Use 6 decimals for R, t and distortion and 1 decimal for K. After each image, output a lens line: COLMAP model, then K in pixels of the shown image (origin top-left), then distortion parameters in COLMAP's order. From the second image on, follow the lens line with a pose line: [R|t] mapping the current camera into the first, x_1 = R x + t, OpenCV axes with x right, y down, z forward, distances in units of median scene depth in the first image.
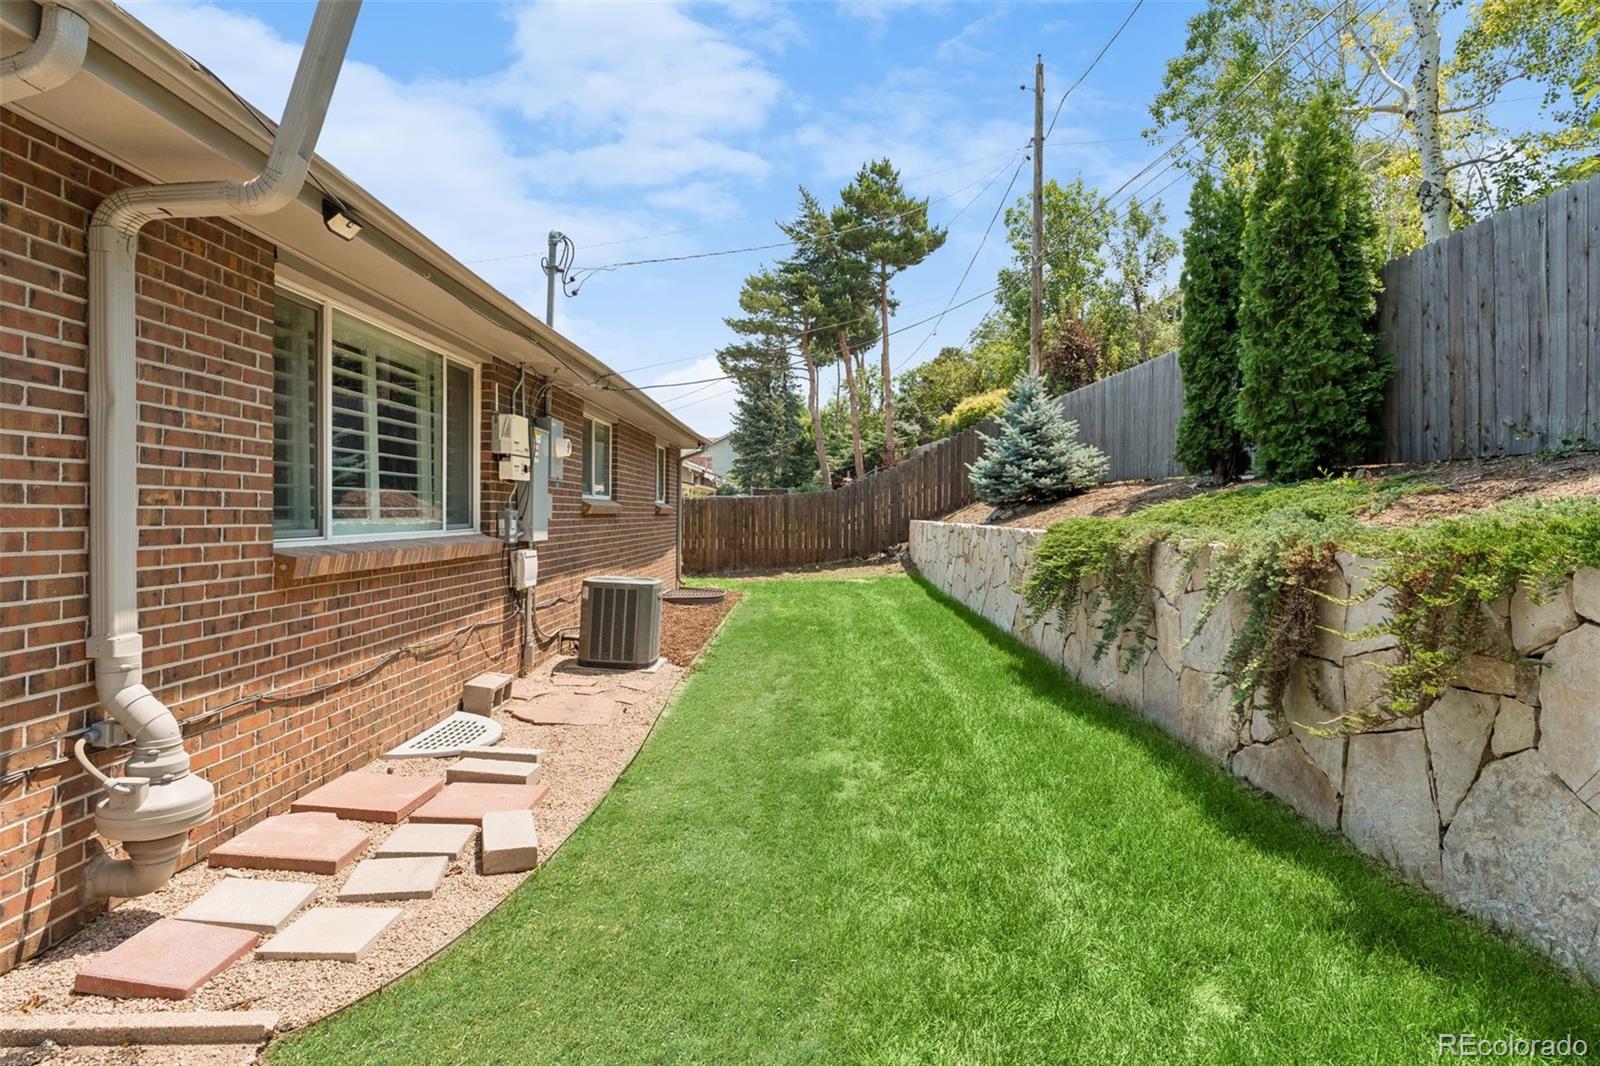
lens RADIAL K [[869.7, 0, 812.4], [0, 869.7, 521.1], [0, 0, 1]] dist [-0.008872, -0.001577]
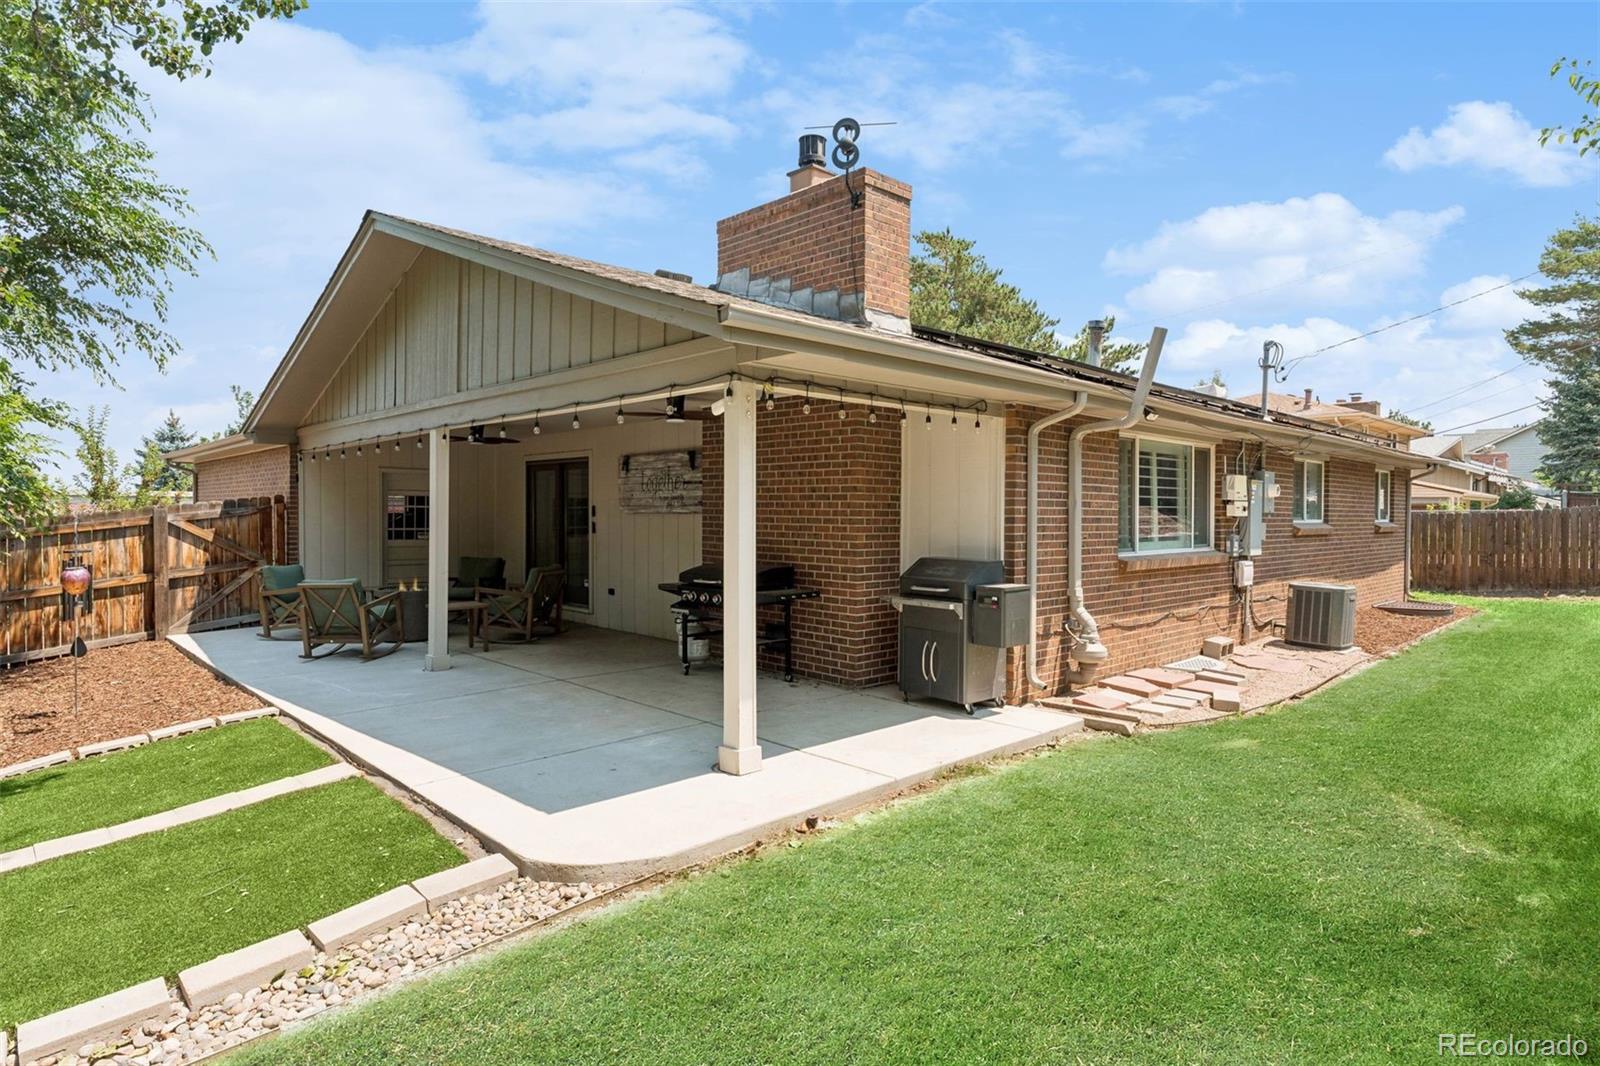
lens RADIAL K [[907.1, 0, 812.2], [0, 907.1, 520.5], [0, 0, 1]] dist [-0.002143, 0.002405]
pose [[0.706858, 0.001492, -0.707354, 0.278816], [-0.006696, 0.999967, -0.004582, -0.027613], [0.707323, 0.007976, 0.706845, -0.713432]]
